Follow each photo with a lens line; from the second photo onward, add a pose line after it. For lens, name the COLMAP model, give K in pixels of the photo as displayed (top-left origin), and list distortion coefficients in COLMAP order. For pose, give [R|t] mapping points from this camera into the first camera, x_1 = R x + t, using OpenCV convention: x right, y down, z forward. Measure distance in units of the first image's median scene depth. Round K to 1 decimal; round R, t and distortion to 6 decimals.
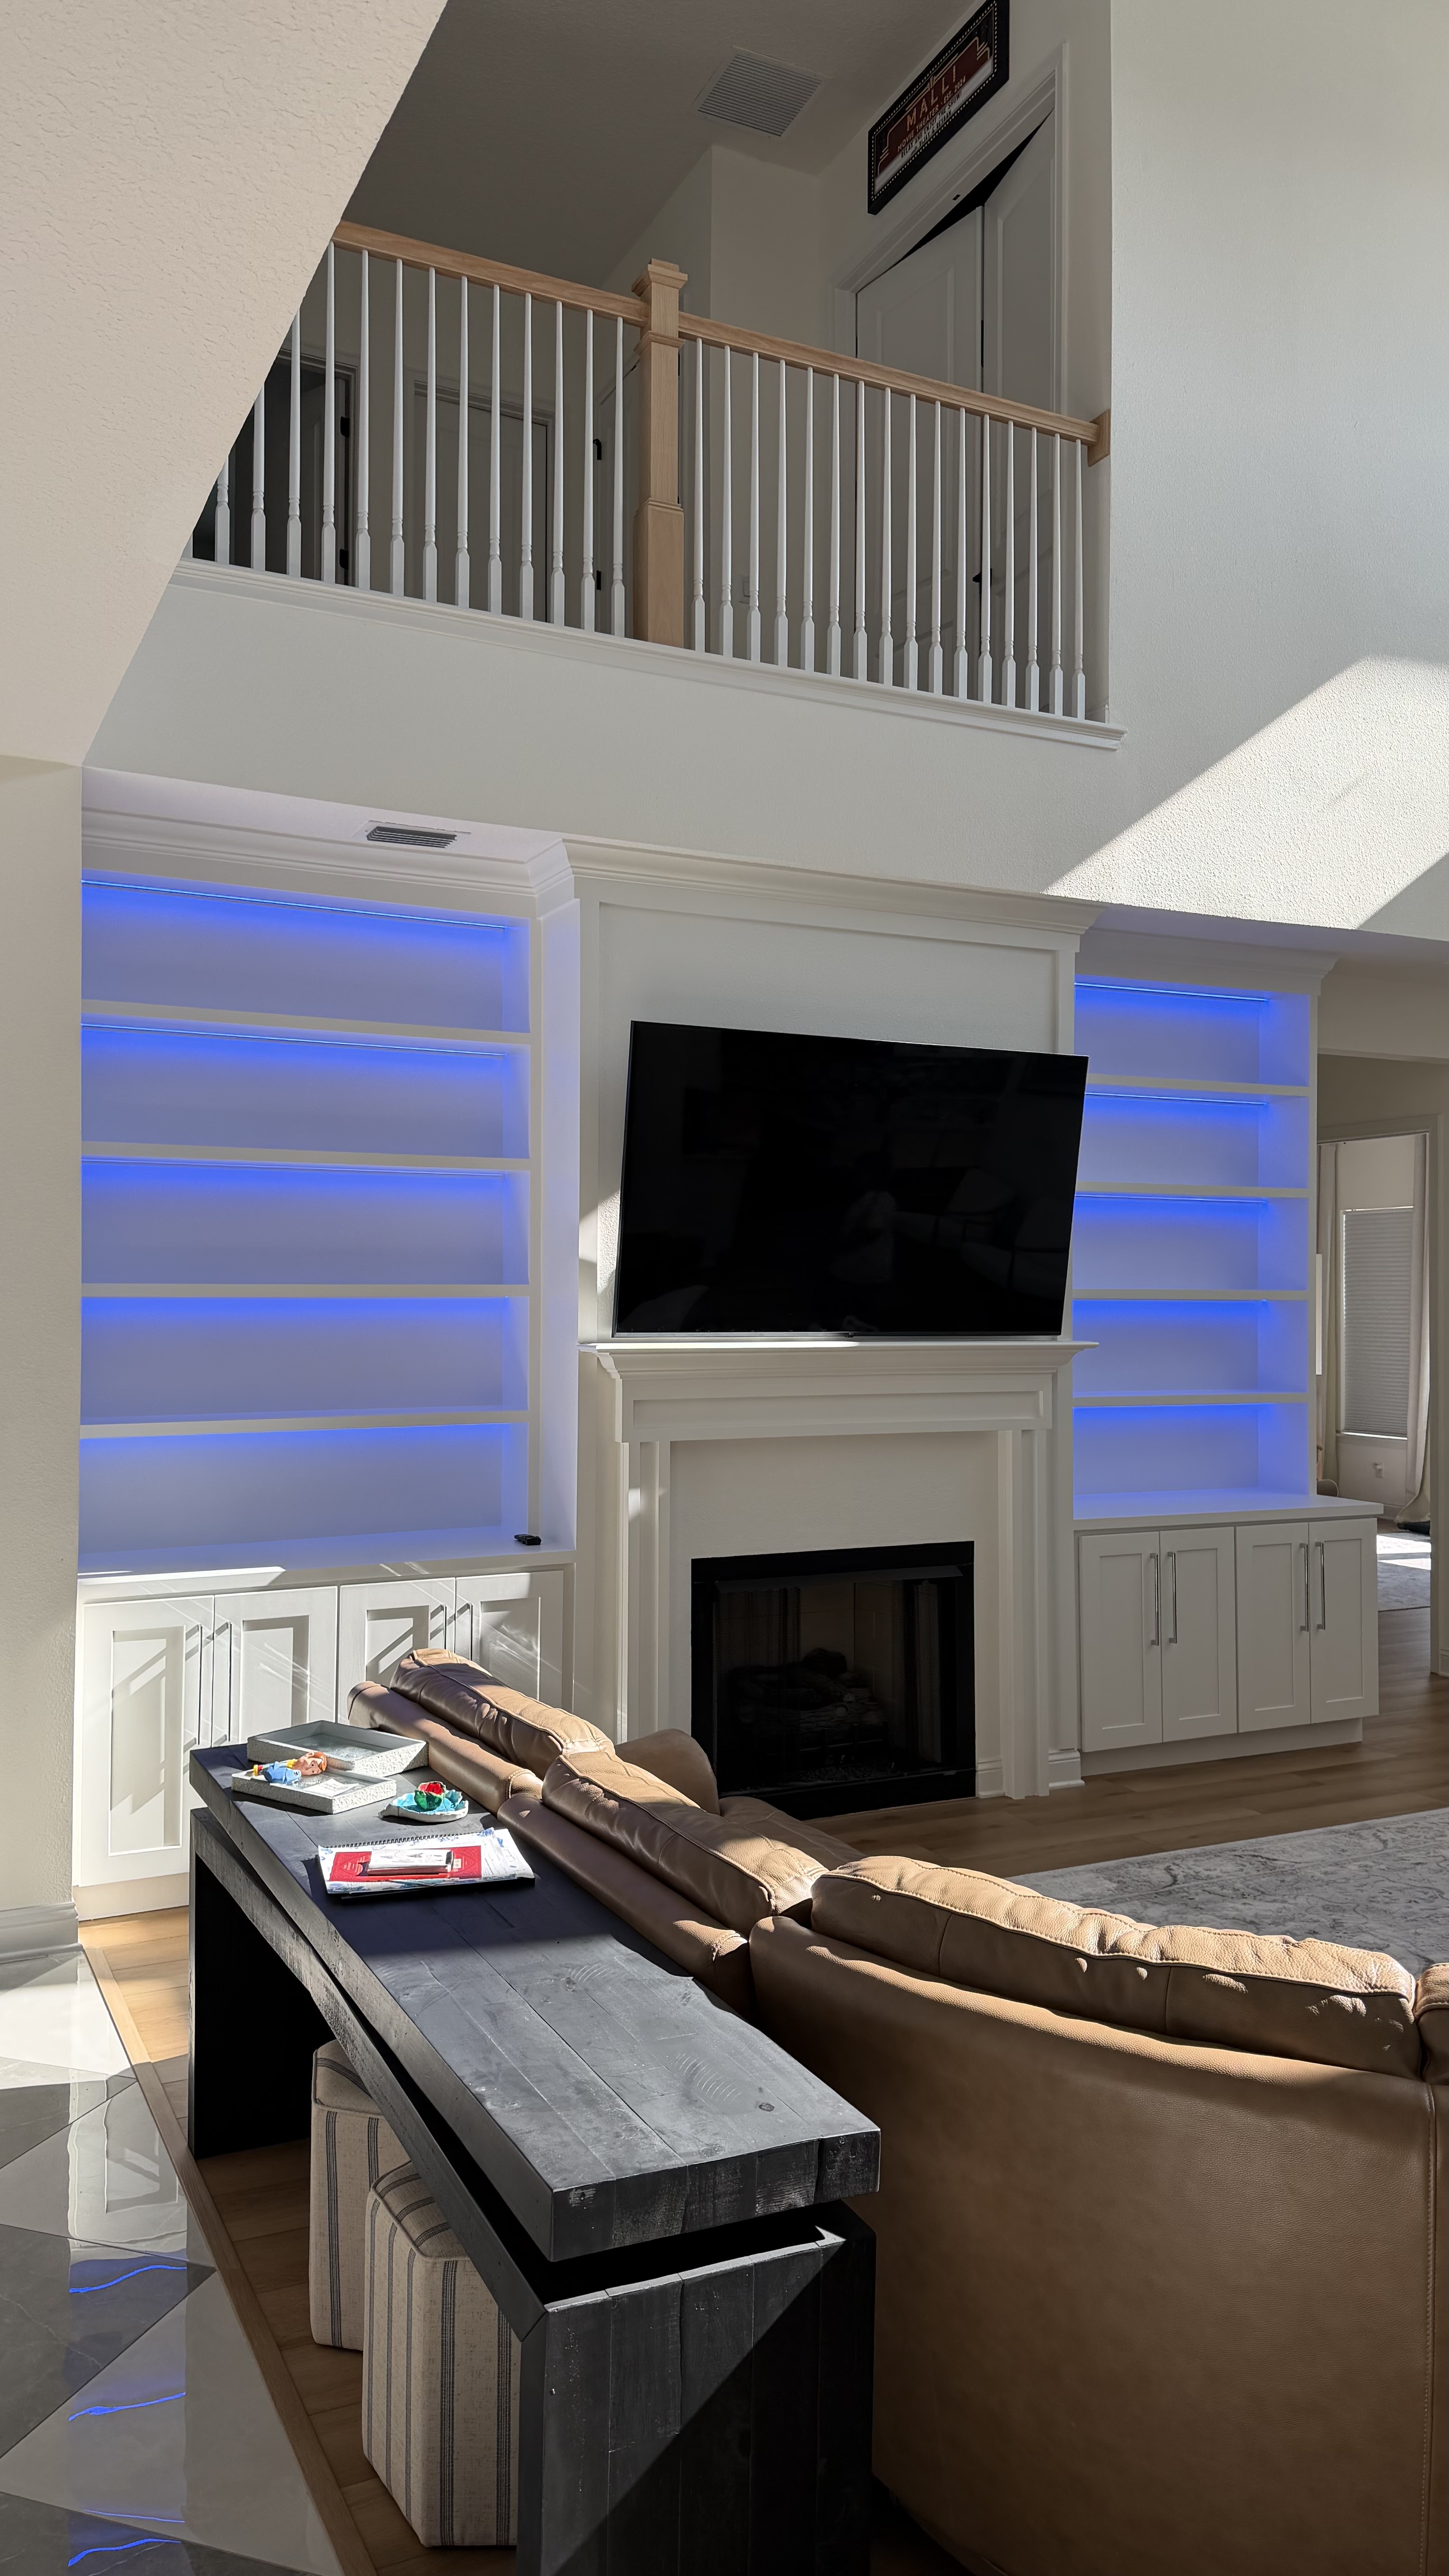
lens RADIAL K [[1810.1, 0, 724.5], [0, 1810.1, 1288.0], [0, 0, 1]] dist [0.121904, -0.182651]
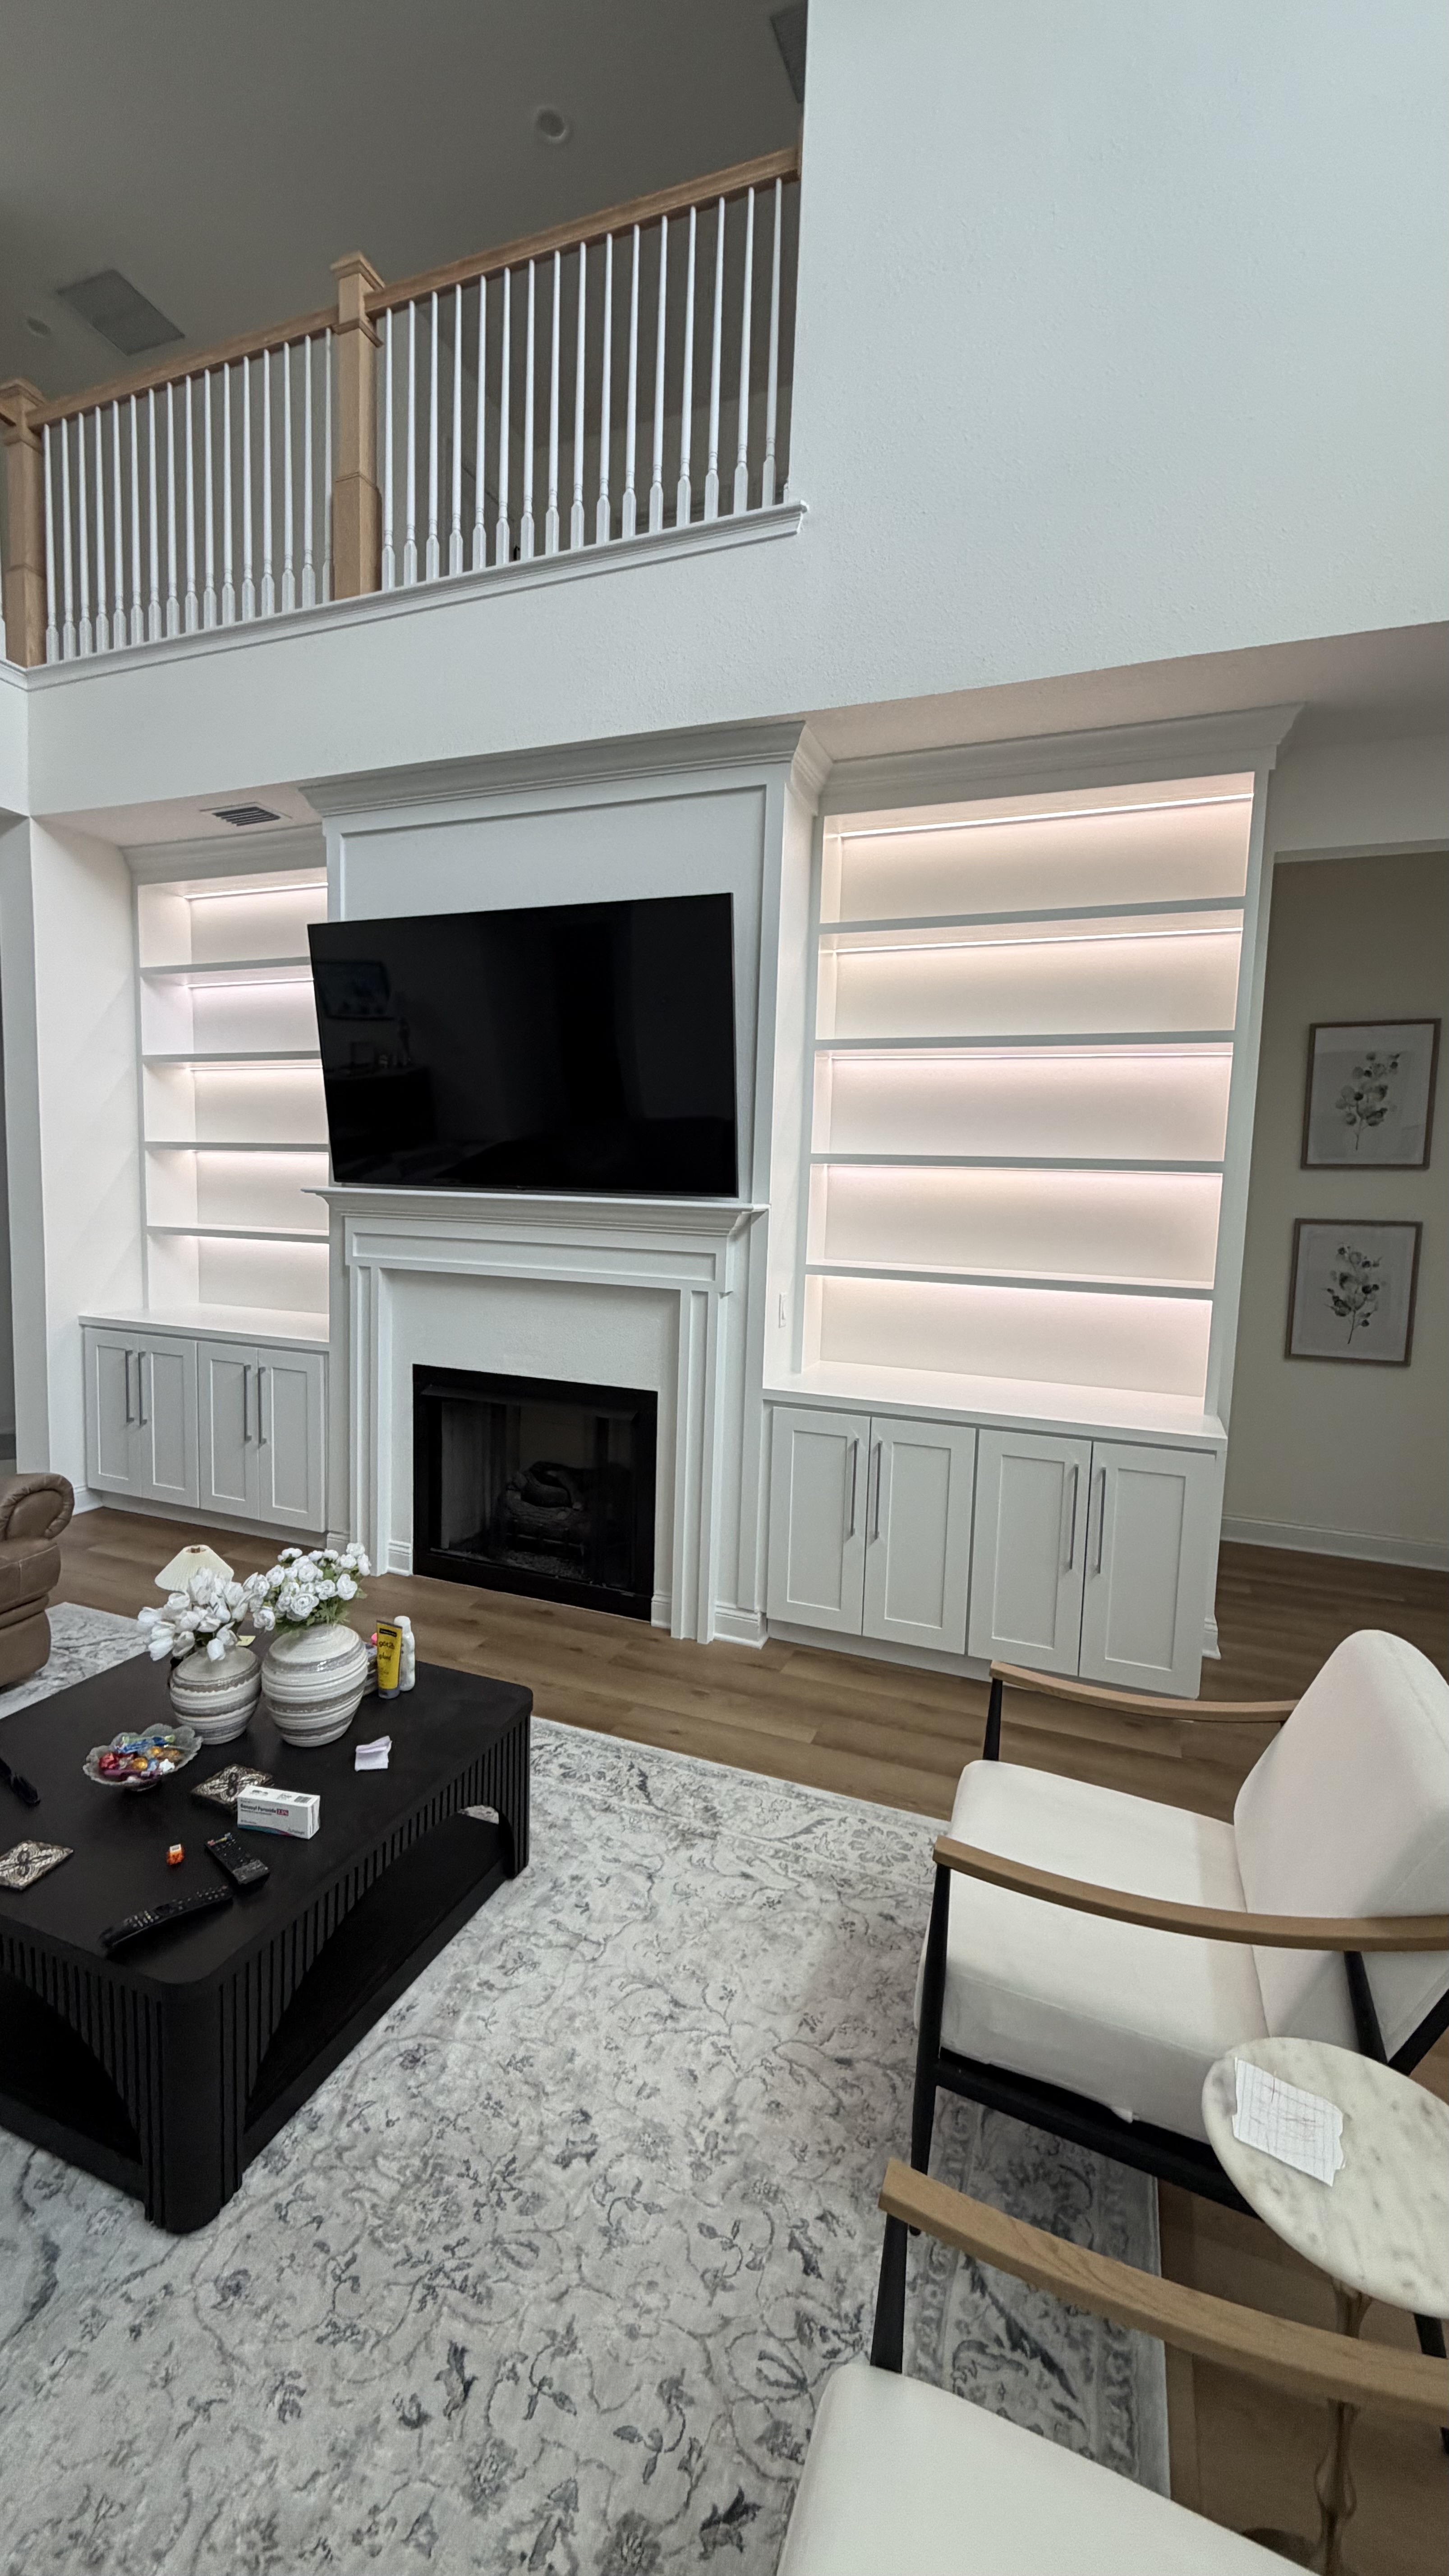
lens RADIAL K [[1028.1, 0, 724.5], [0, 1028.1, 1288.0], [0, 0, 1]] dist [-0.001482, 0.000393]
pose [[0.672215, 0.091746, -0.734649, 0.599779], [-0.022711, 0.994380, 0.103402, 0.017859], [0.740007, -0.052824, 0.670521, 0.640942]]
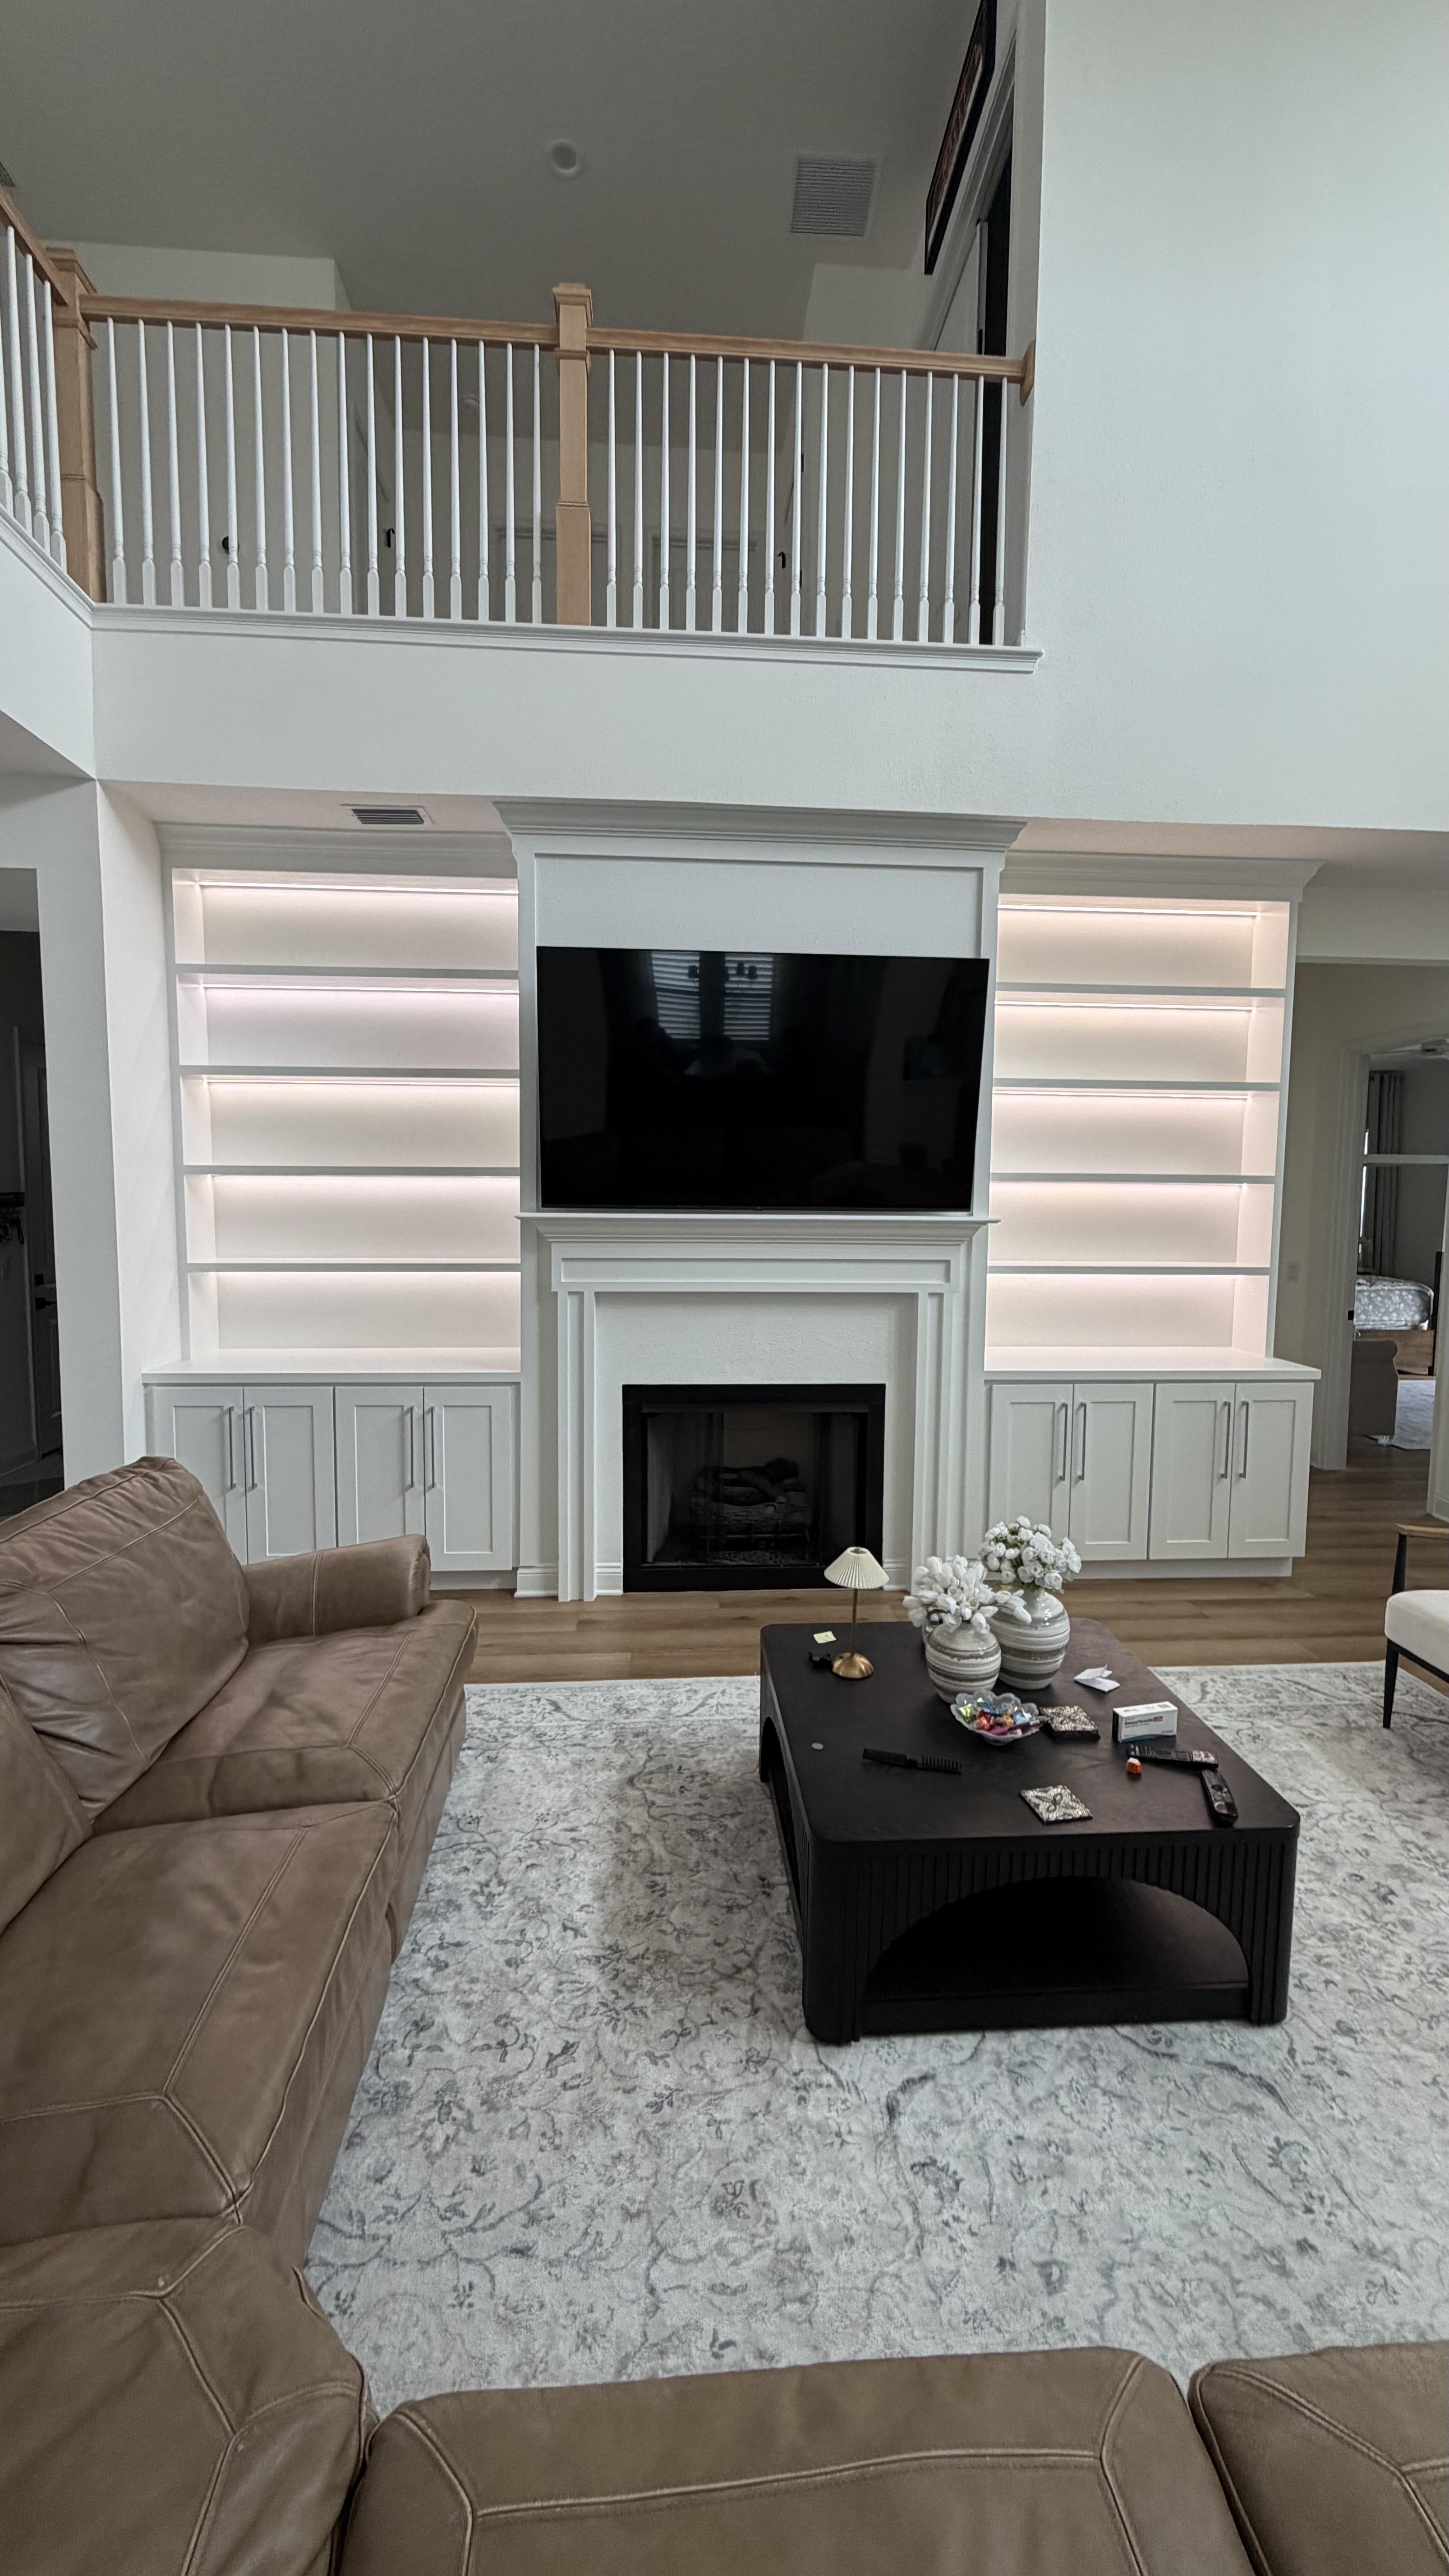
lens RADIAL K [[1028.1, 0, 724.5], [0, 1028.1, 1288.0], [0, 0, 1]] dist [-0.001482, 0.000393]
pose [[0.924333, 0.039172, -0.379572, 0.296758], [-0.001999, 0.995200, 0.097837, 0.010758], [0.381583, -0.089676, 0.919974, 0.347441]]
